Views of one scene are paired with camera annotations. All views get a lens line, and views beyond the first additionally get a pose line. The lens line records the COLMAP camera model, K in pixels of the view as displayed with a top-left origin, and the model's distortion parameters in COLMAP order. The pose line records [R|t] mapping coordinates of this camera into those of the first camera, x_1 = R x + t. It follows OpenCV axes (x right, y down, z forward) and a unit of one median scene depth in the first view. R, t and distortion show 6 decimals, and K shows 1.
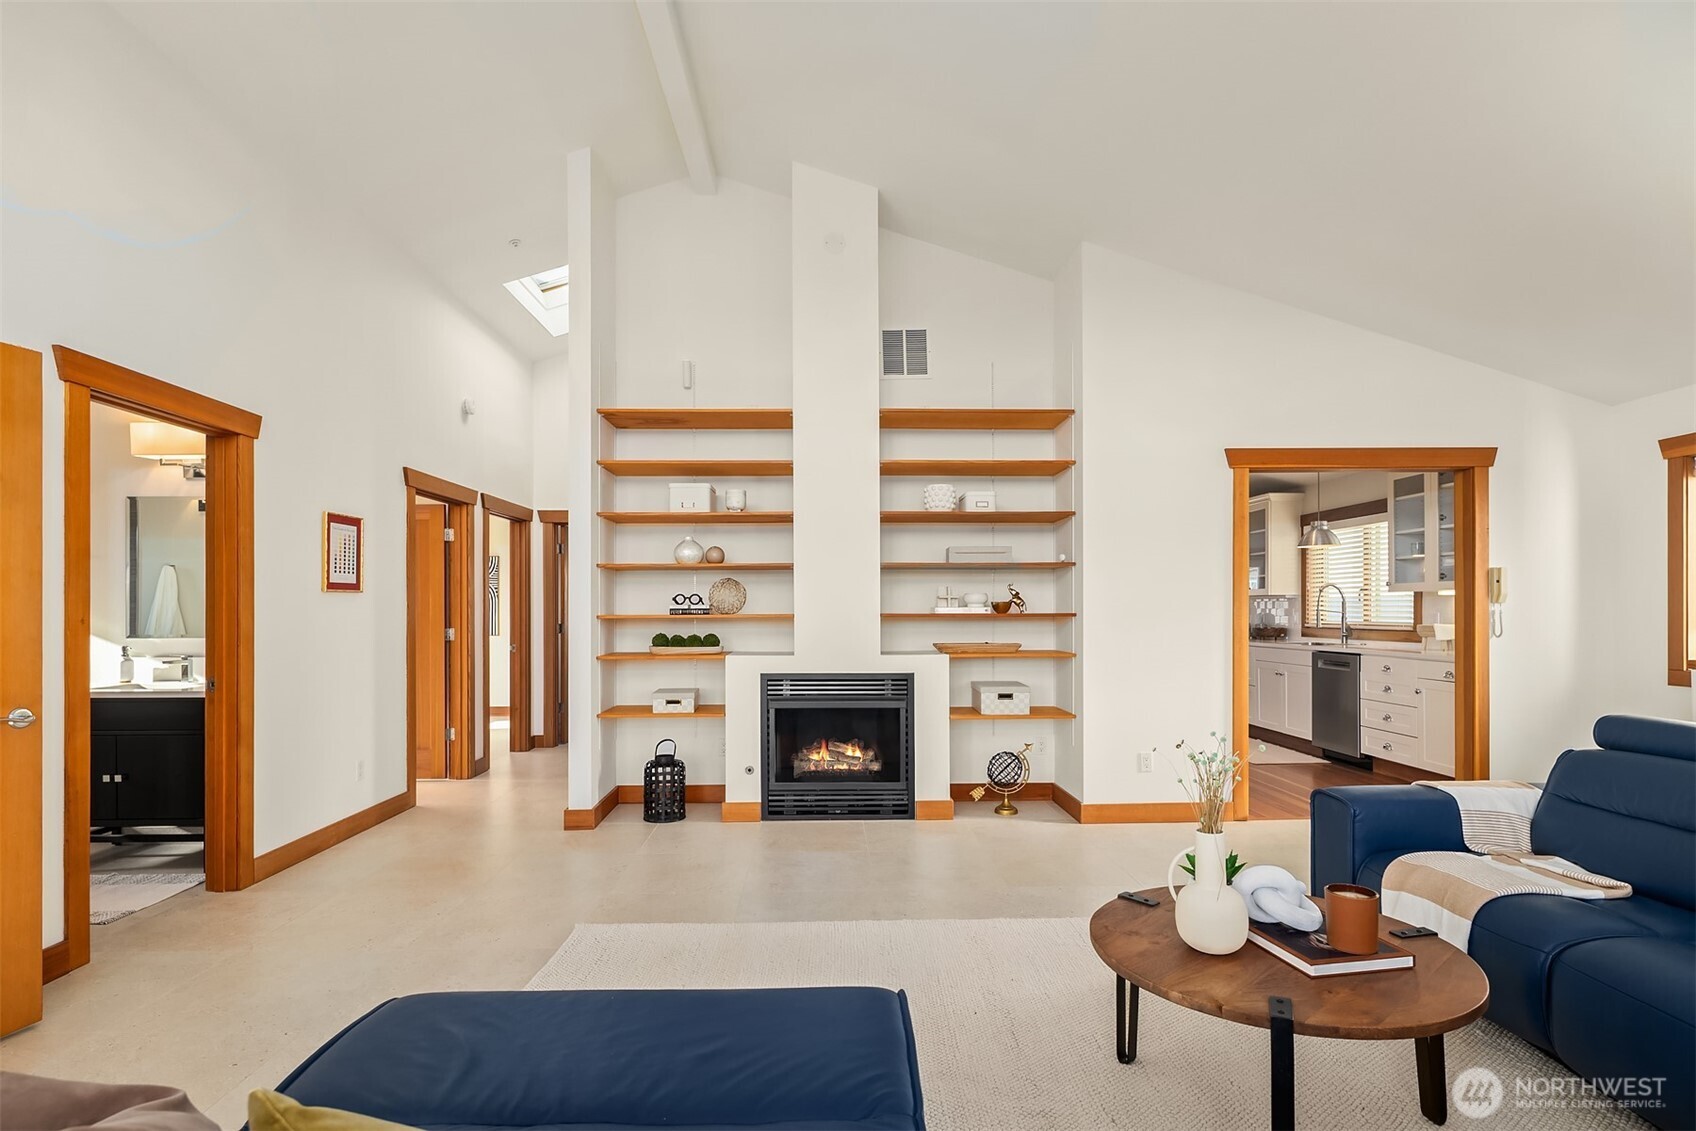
lens RADIAL K [[844.8, 0, 857.2], [0, 844.8, 600.4], [0, 0, 1]] dist [0.002941, -0.003516]
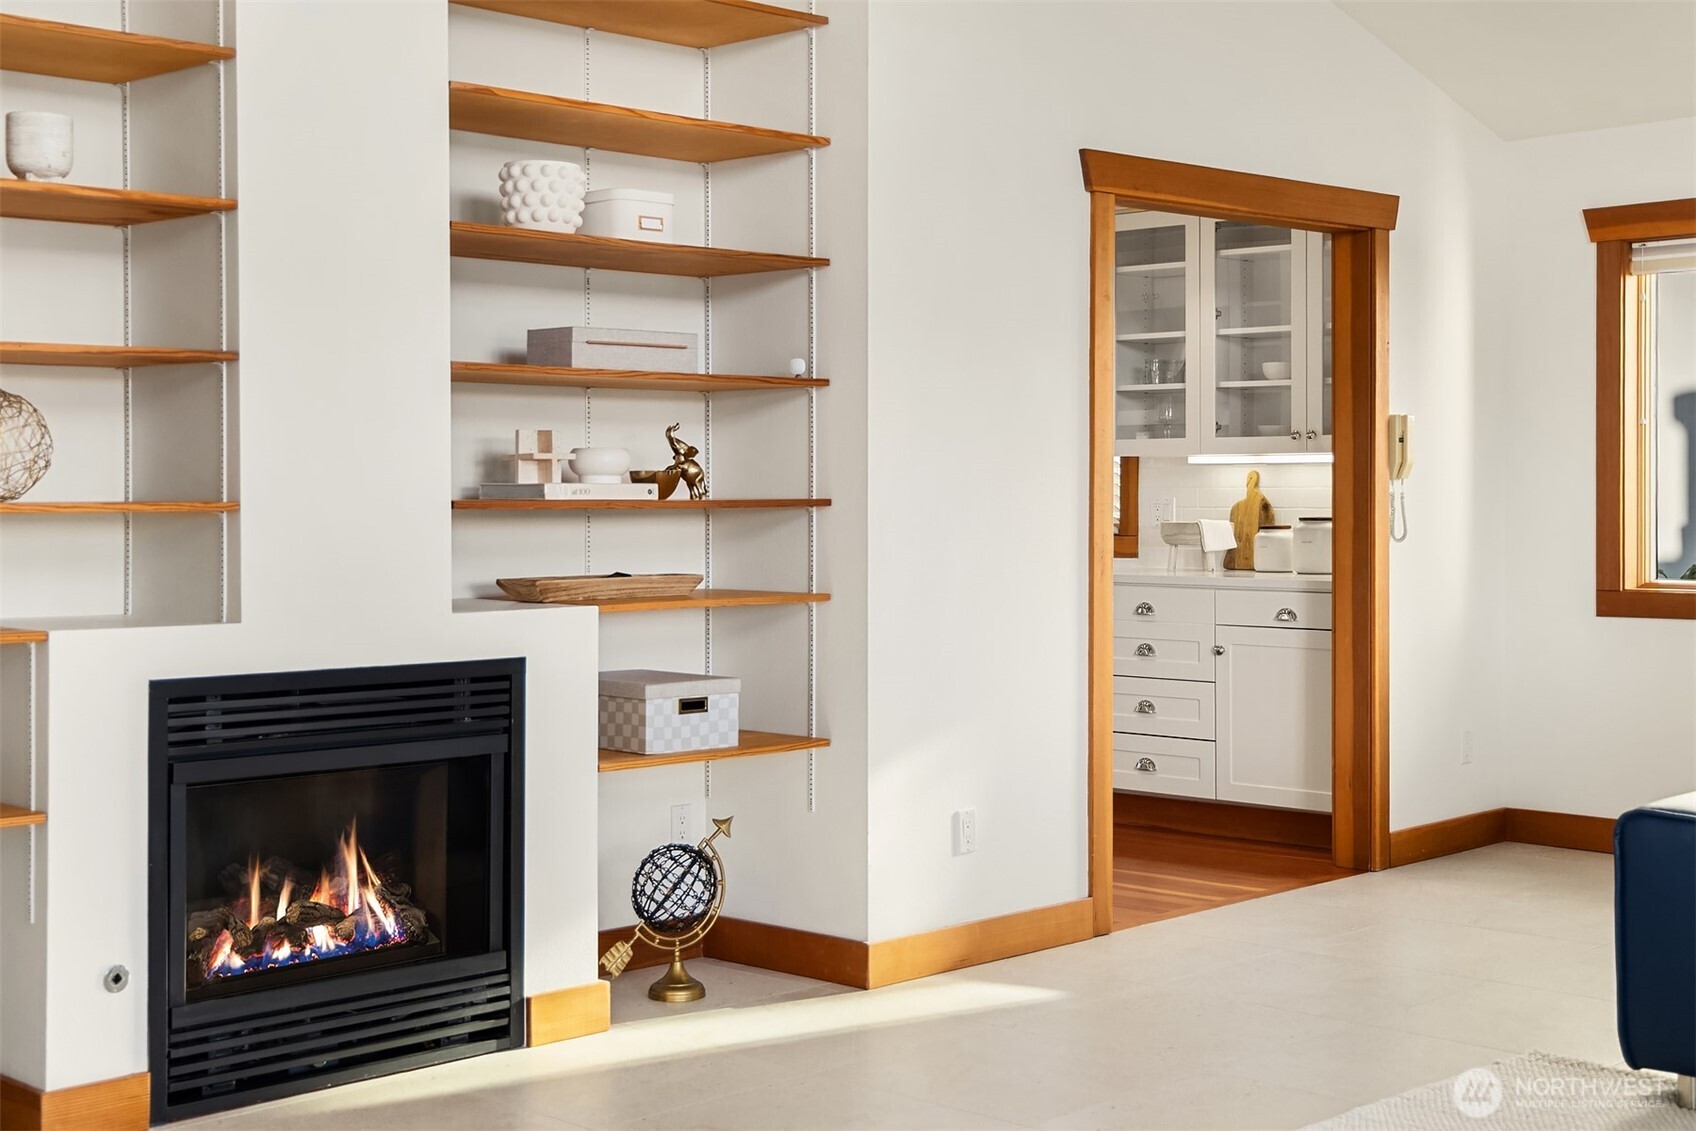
lens RADIAL K [[2308.6, 0, 846.2], [0, 2308.6, 494.8], [0, 0, 1]] dist [0.019917, 0.000000]
pose [[0.726116, 0.000534, 0.687572, -0.520134], [-0.008783, 0.999925, 0.008499, 0.003196], [-0.687517, -0.012210, 0.726066, 0.150895]]
